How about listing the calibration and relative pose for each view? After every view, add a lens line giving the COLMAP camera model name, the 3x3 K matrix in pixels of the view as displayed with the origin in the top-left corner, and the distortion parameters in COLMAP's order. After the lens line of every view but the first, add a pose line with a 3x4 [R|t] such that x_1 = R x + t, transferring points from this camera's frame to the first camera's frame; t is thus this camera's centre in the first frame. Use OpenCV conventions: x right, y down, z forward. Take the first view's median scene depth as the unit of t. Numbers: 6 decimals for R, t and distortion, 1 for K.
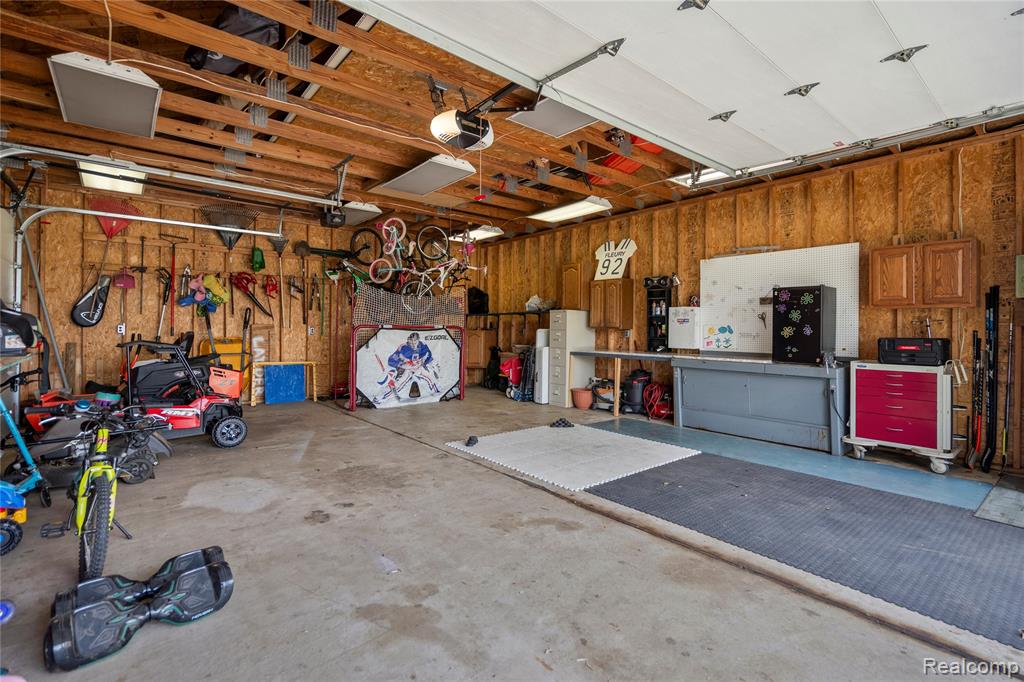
lens RADIAL K [[466.4, 0, 509.0], [0, 466.4, 330.2], [0, 0, 1]] dist [-0.002343, 0.001134]
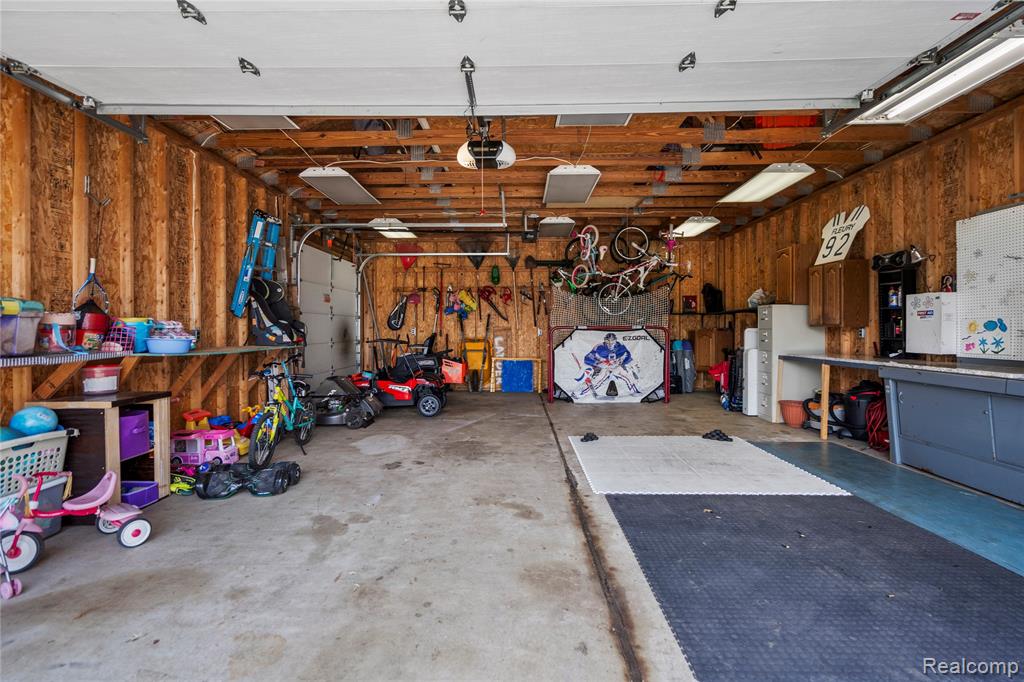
lens RADIAL K [[466.4, 0, 509.0], [0, 466.4, 330.2], [0, 0, 1]] dist [-0.002343, 0.001134]
pose [[0.766489, -0.009077, -0.642194, 0.310419], [0.005090, 0.999955, -0.008058, 0.006542], [0.642238, 0.002907, 0.766500, 0.070092]]
